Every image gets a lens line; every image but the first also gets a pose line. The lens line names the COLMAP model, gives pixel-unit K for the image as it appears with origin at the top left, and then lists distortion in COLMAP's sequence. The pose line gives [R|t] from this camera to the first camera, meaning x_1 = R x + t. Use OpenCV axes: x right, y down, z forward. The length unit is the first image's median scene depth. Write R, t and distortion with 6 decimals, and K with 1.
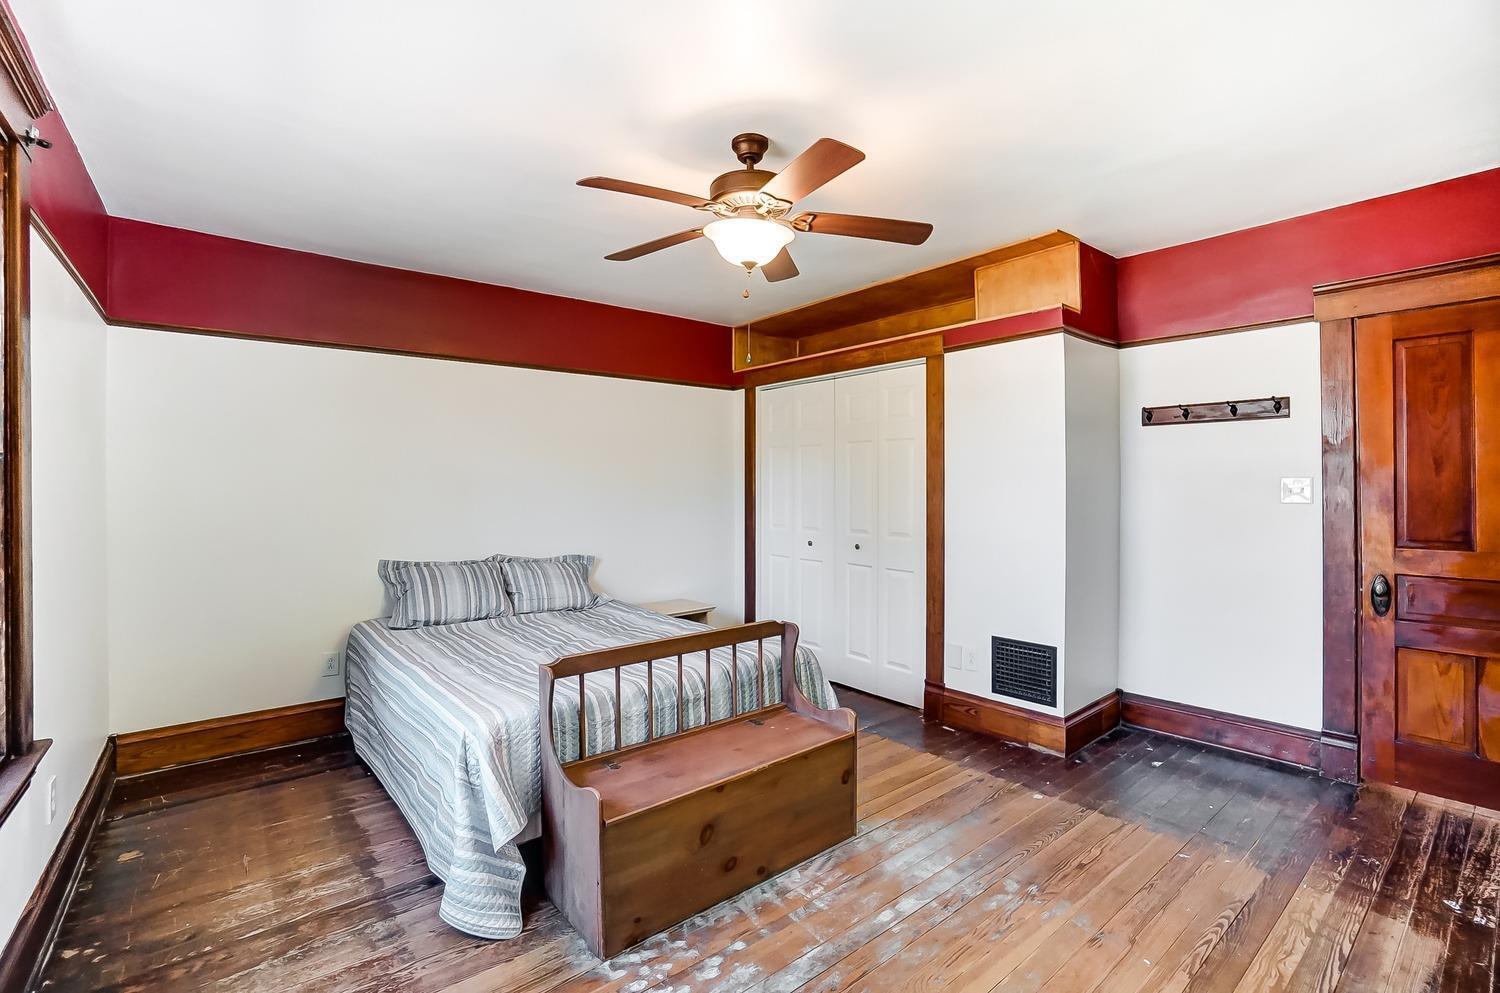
lens RADIAL K [[667.1, 0, 750.0], [0, 667.1, 496.5], [0, 0, 1]] dist [-0.031180, 0.000468]
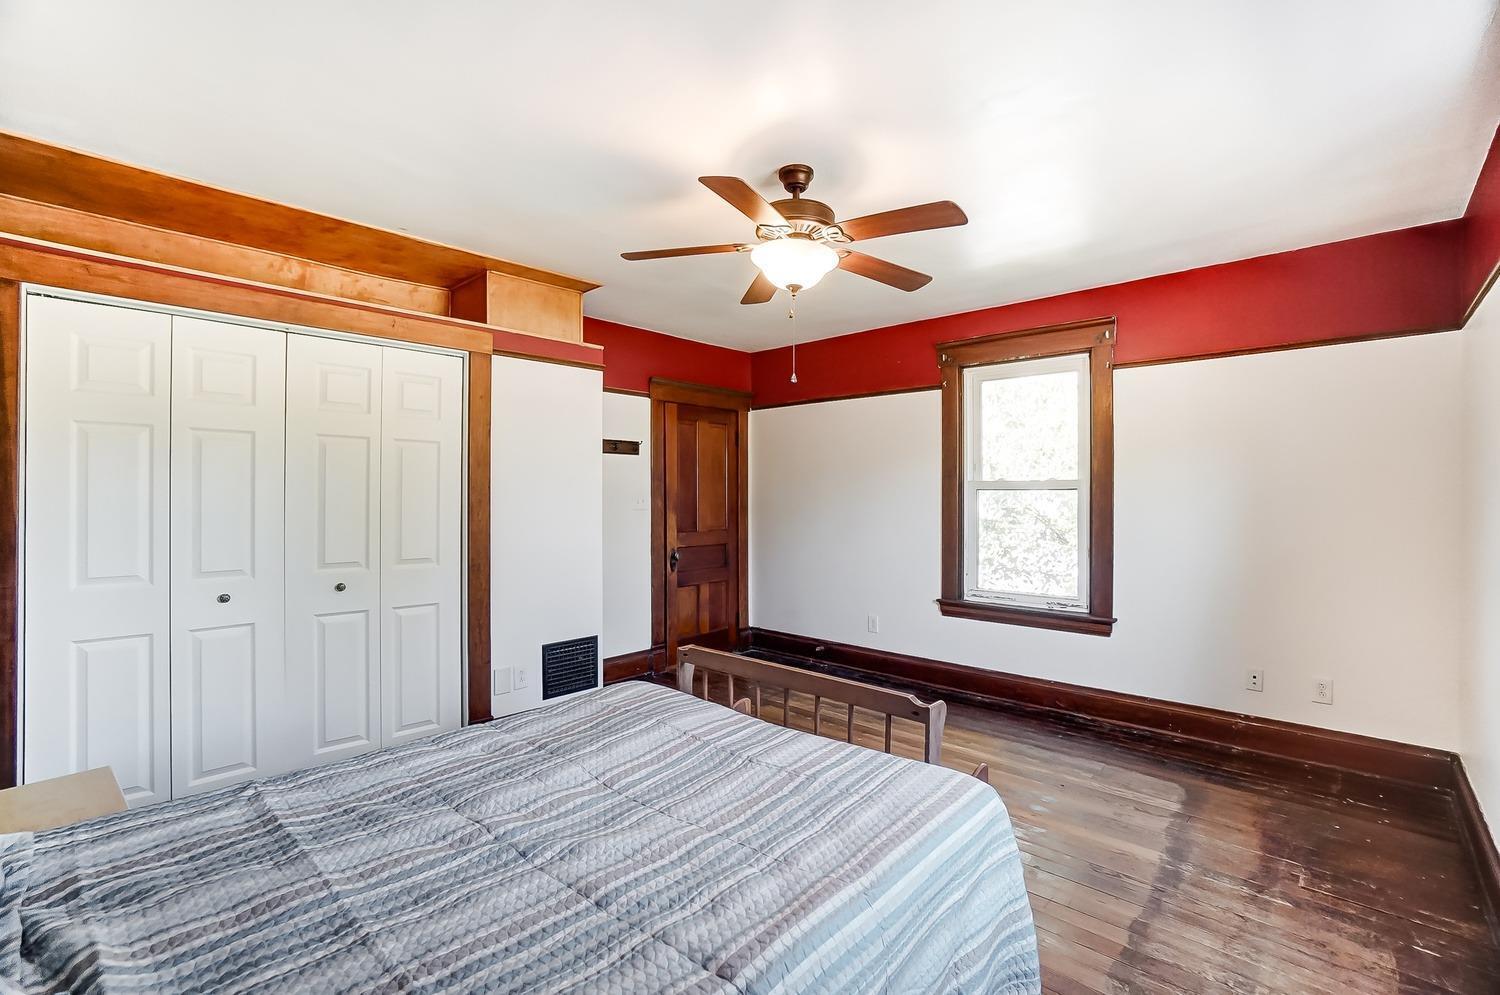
lens RADIAL K [[667.1, 0, 750.0], [0, 667.1, 497.5], [0, 0, 1]] dist [-0.031180, 0.000468]
pose [[-0.119904, 0.002759, 0.992782, -0.801657], [0.019052, 0.999818, -0.000477, -0.012949], [-0.992603, 0.018858, -0.119935, 0.928186]]
